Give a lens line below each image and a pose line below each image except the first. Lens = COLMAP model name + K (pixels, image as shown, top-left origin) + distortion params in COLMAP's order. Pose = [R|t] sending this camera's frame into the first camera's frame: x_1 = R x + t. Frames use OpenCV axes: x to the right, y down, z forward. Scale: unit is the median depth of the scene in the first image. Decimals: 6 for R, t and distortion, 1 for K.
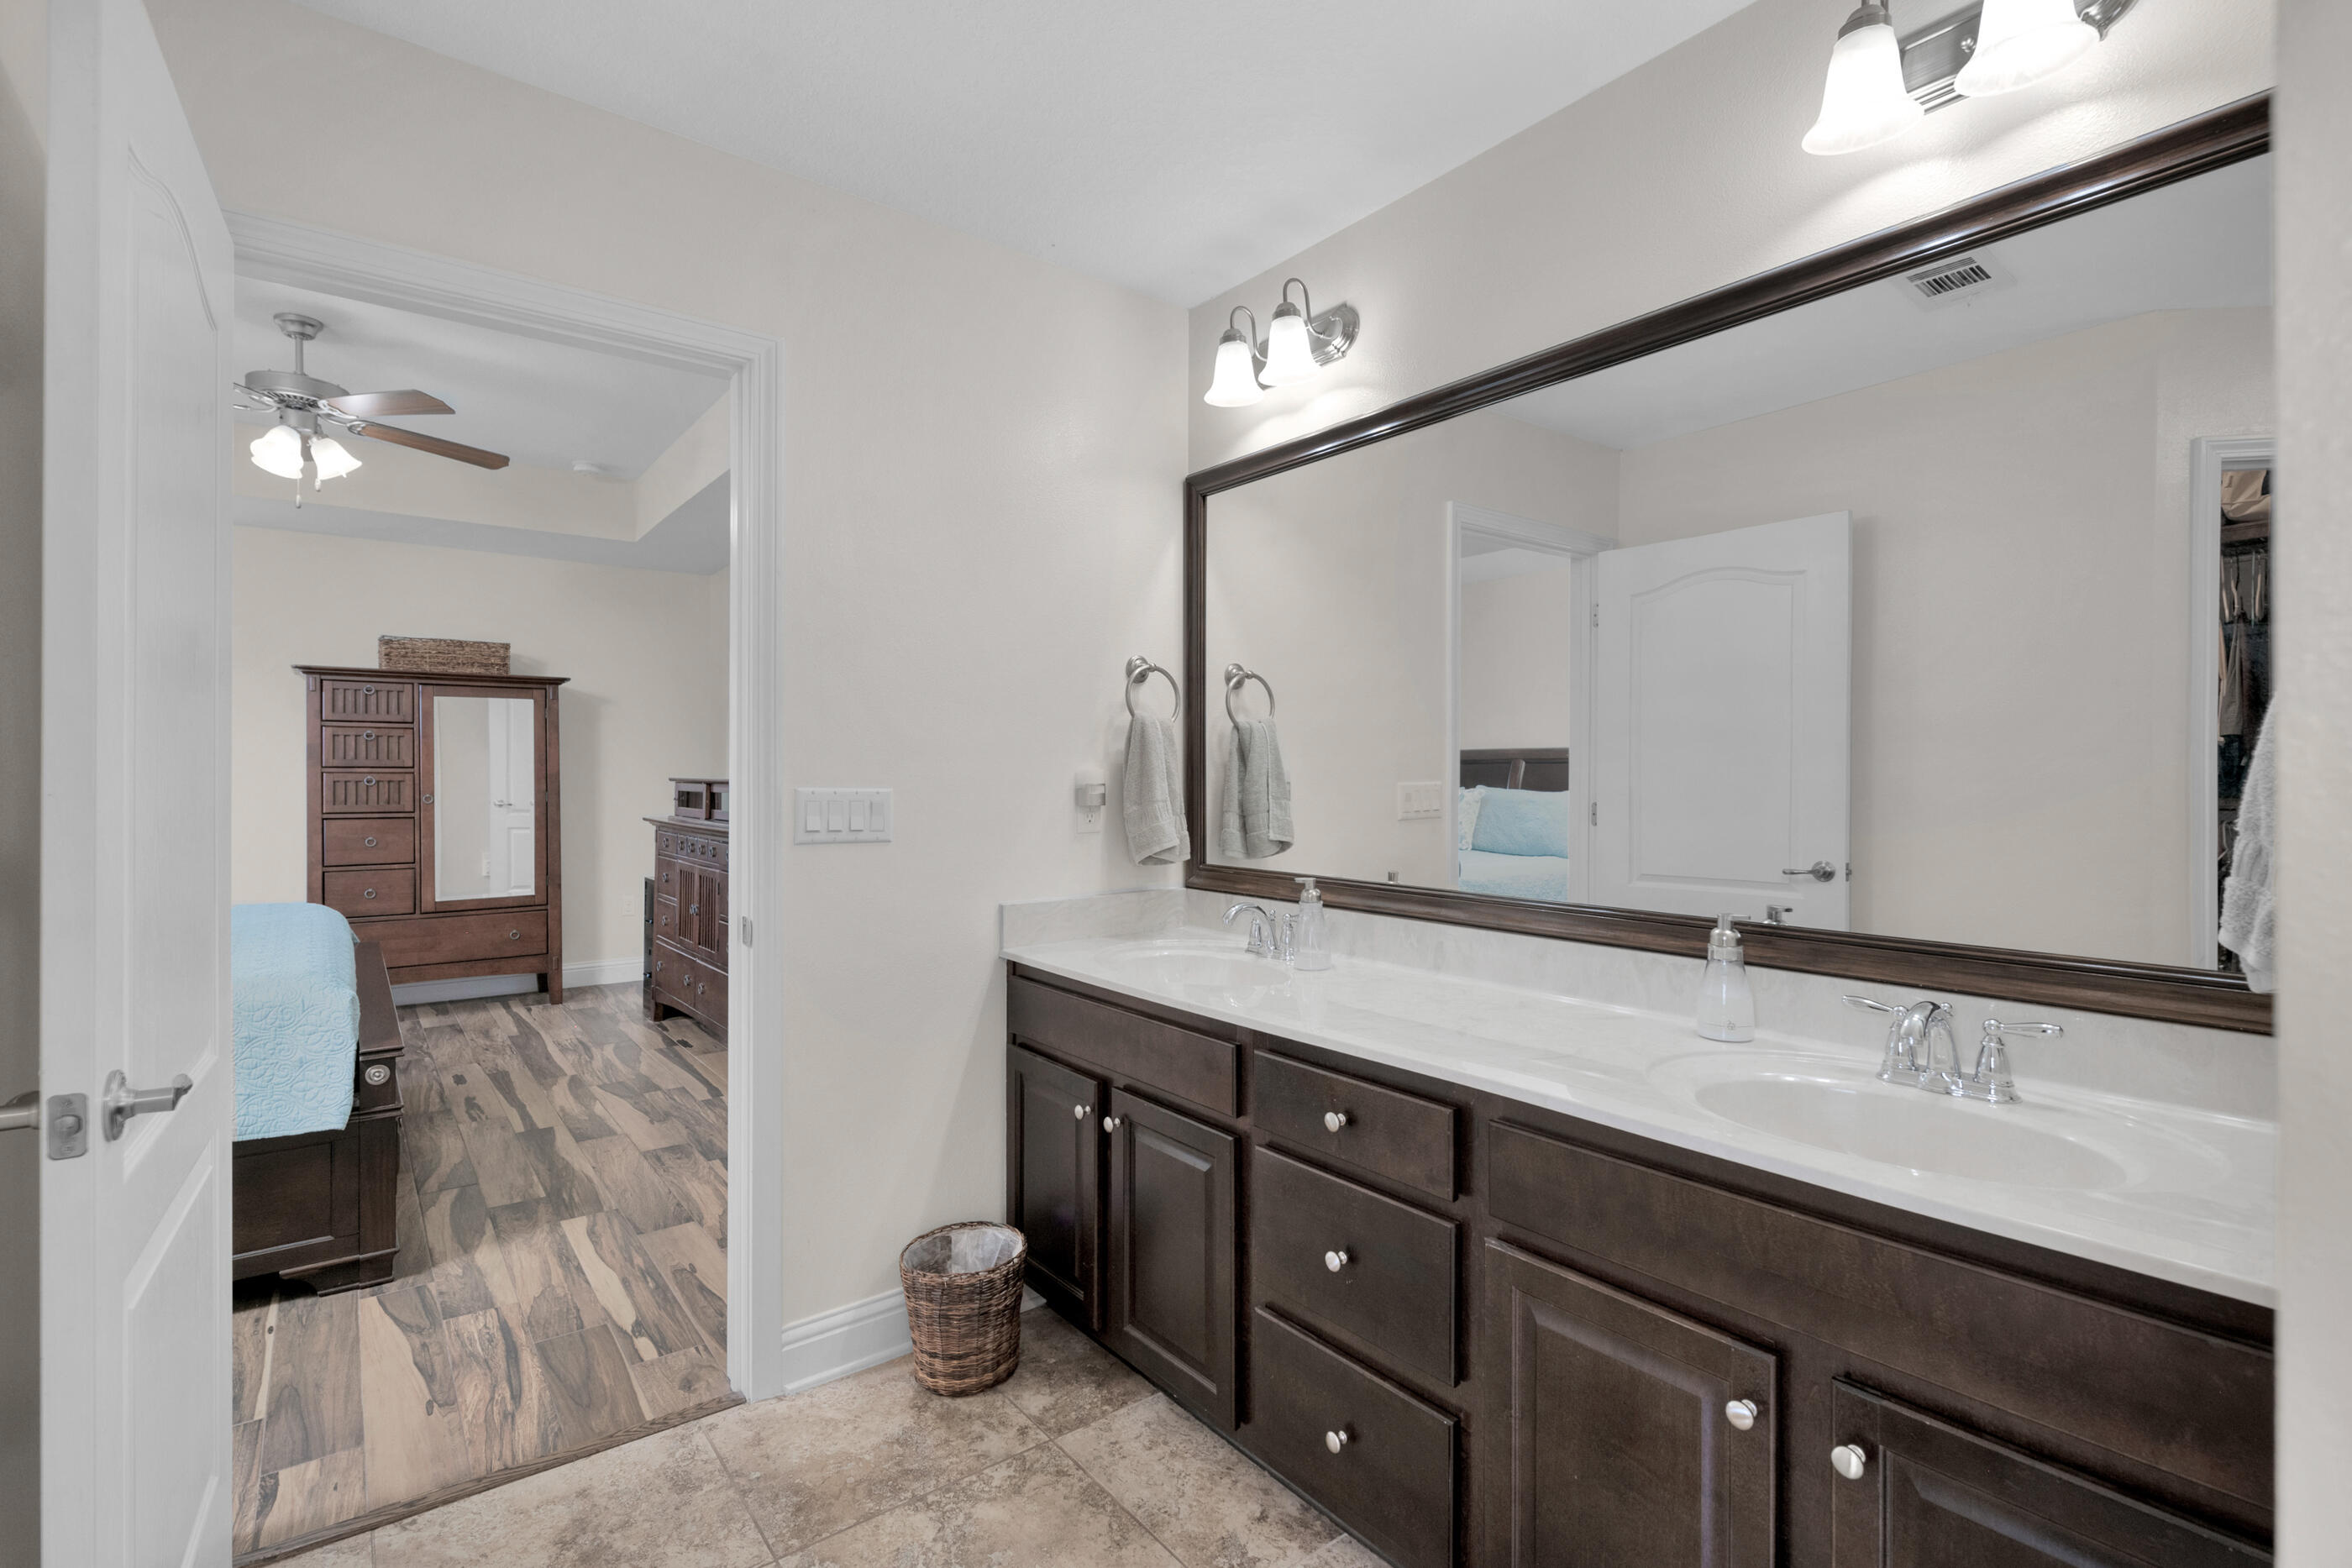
lens RADIAL K [[1101.4, 0, 1161.2], [0, 1101.4, 786.5], [0, 0, 1]] dist [0.022623, 0.000998]
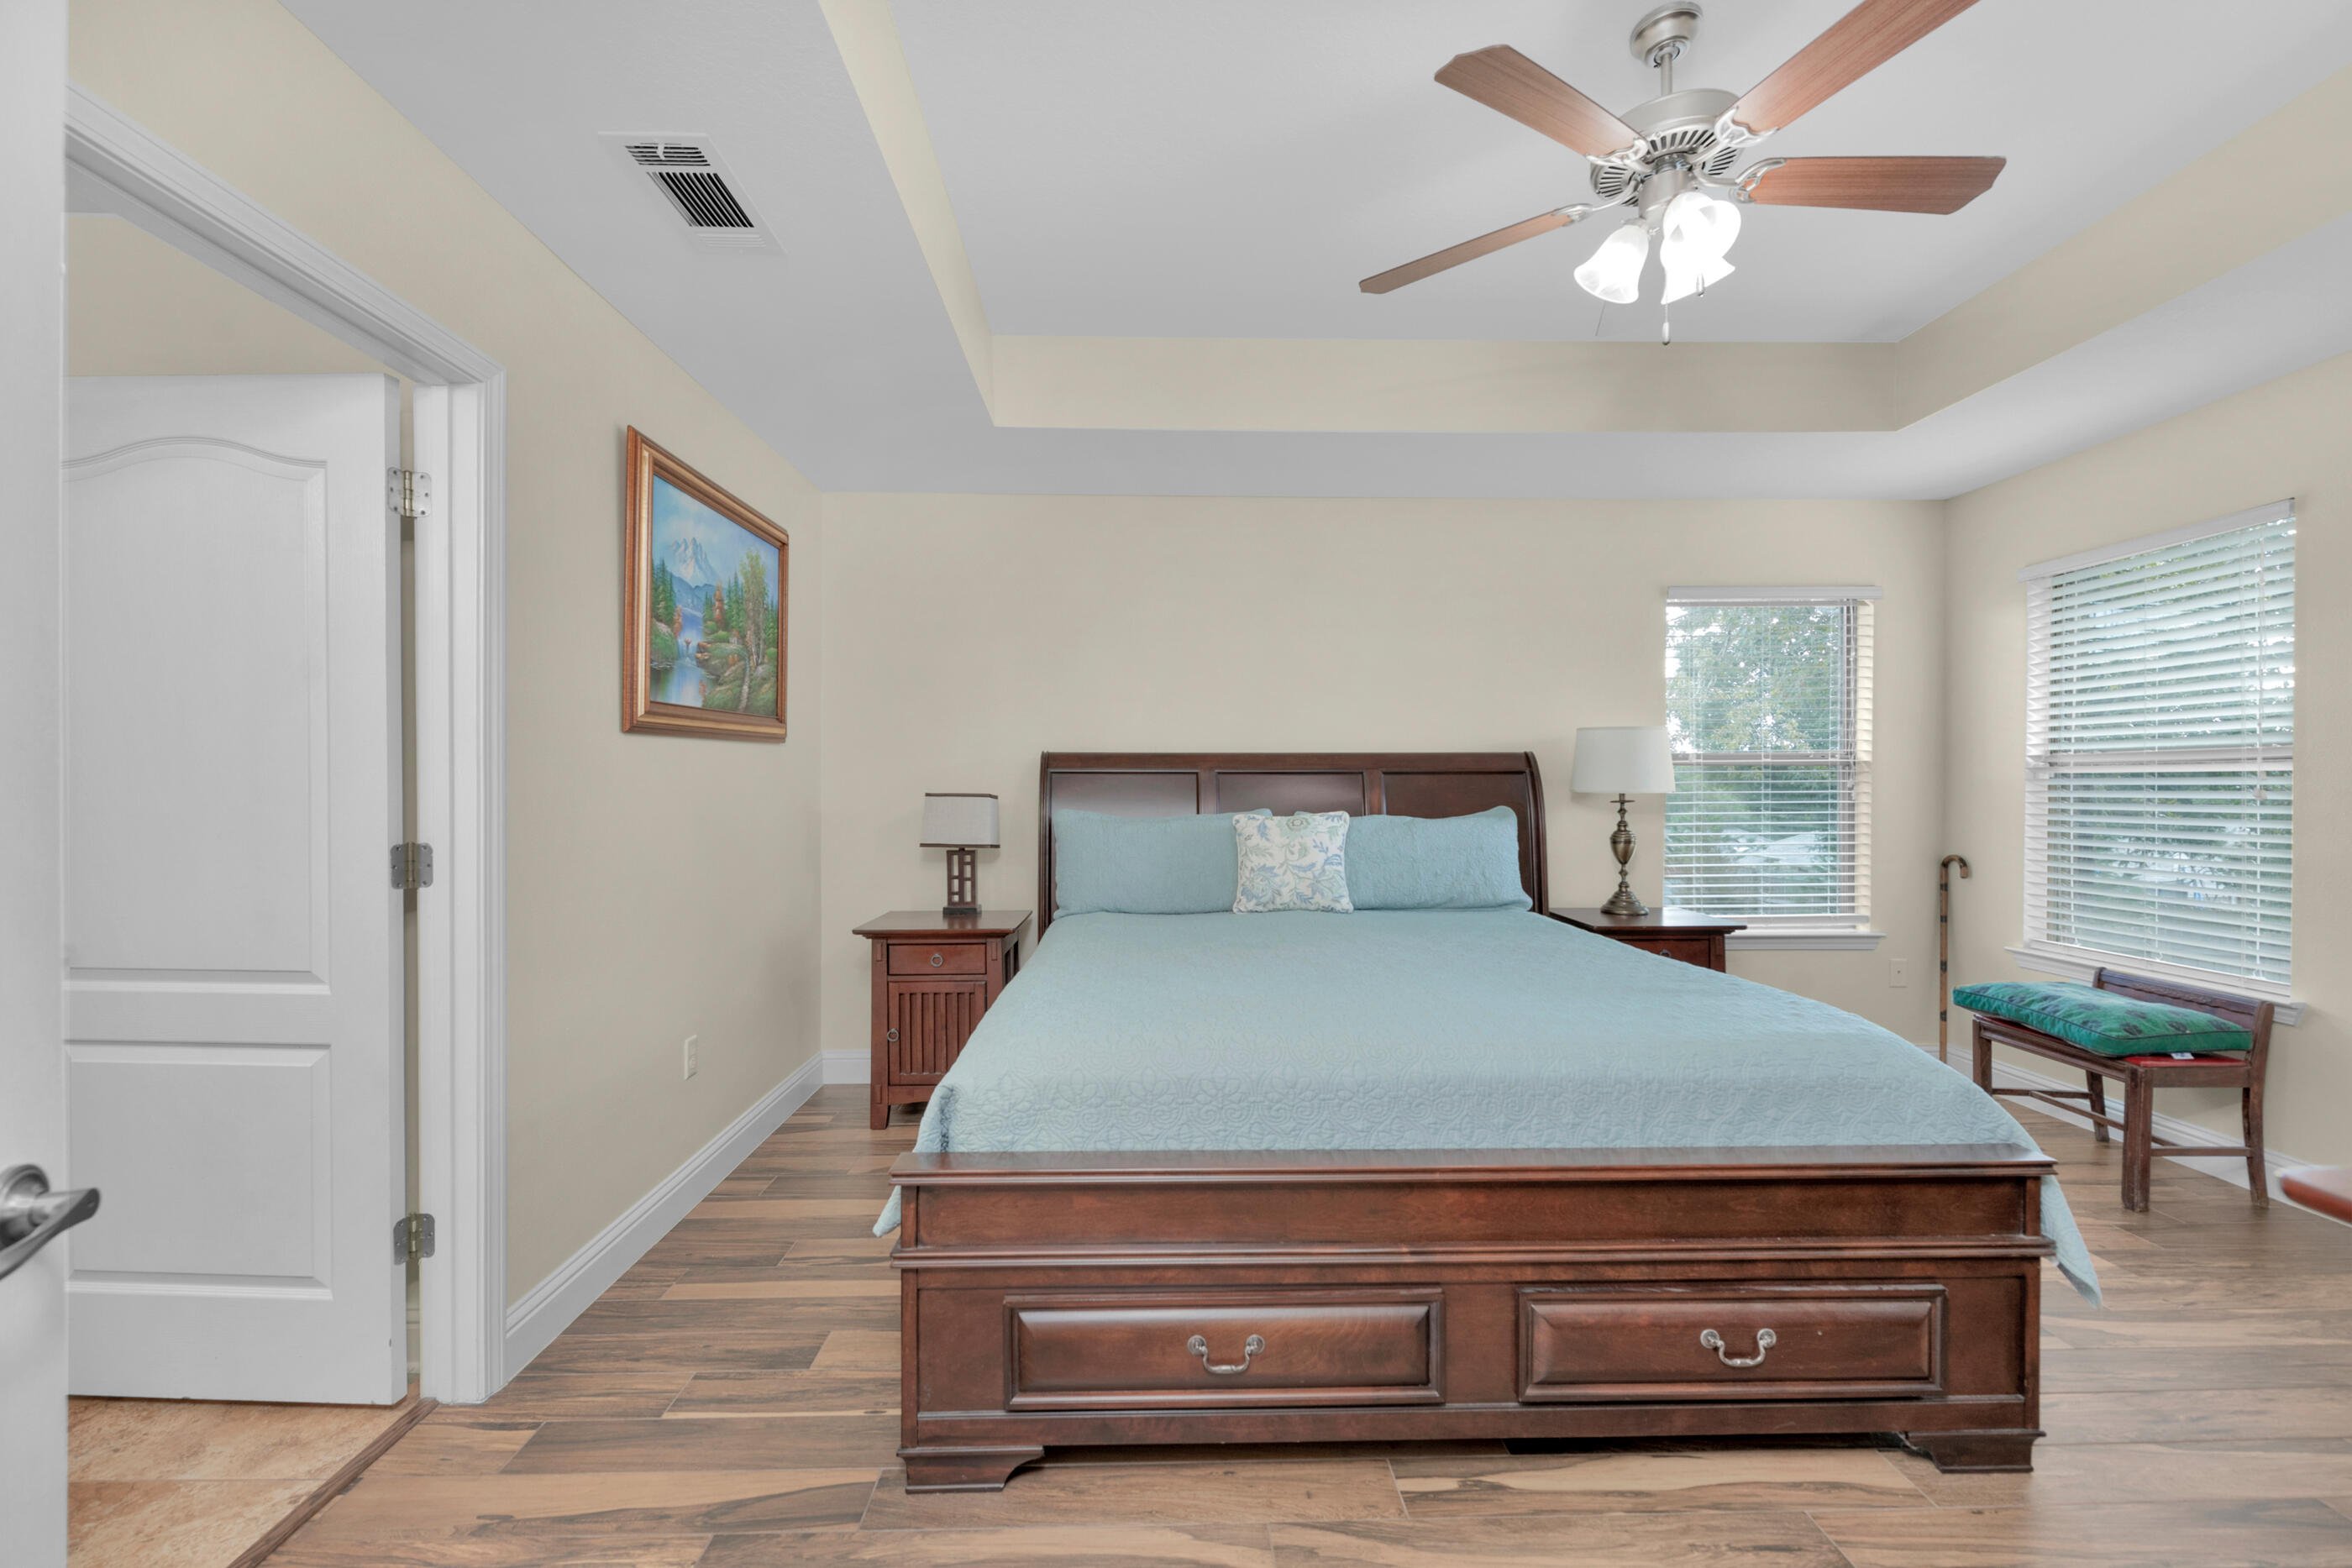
lens RADIAL K [[971.5, 0, 1174.1], [0, 971.5, 776.5], [0, 0, 1]] dist [-0.003248, -0.000952]
pose [[-0.577729, 0.001804, -0.816226, -0.288680], [-0.012507, 0.999861, 0.011062, -0.022671], [0.816132, 0.016600, -0.577626, 1.521387]]
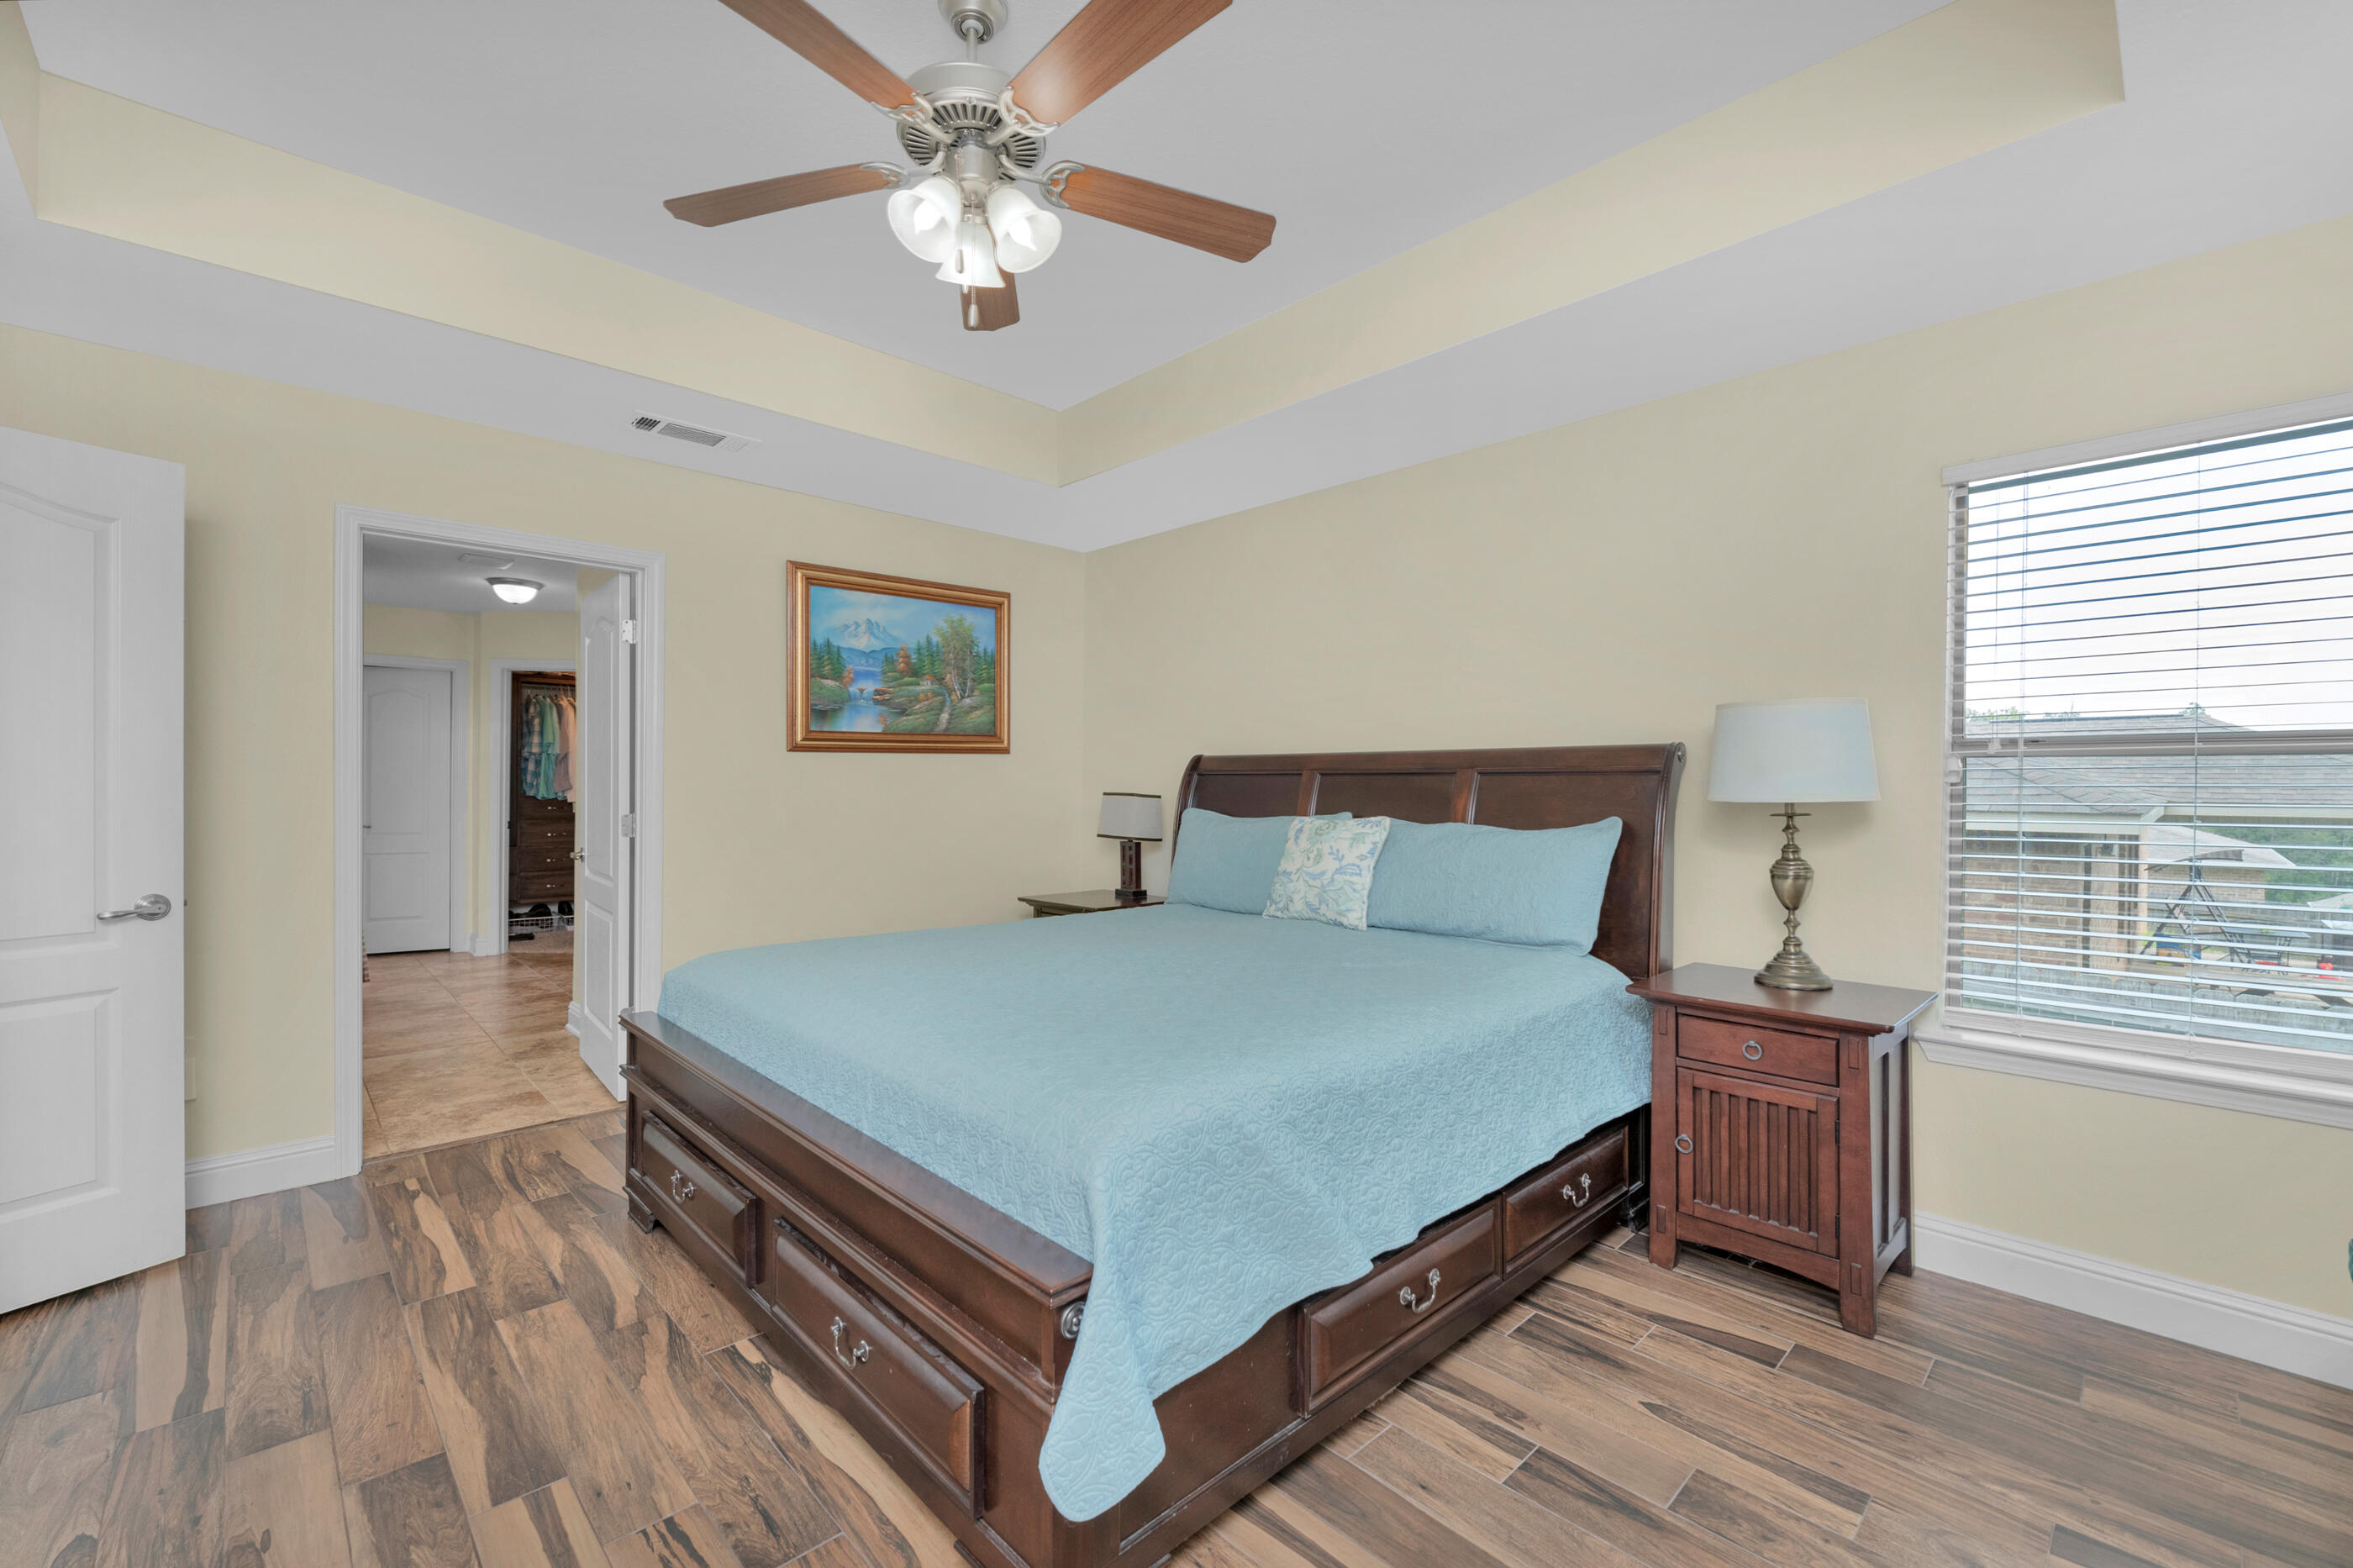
lens RADIAL K [[971.9, 0, 1169.5], [0, 971.9, 781.2], [0, 0, 1]] dist [-0.003248, -0.000952]
pose [[-0.992735, 0.002466, -0.120293, -1.152795], [0.000499, 0.999866, 0.016376, -0.026457], [0.120317, 0.016197, -0.992603, 2.112368]]
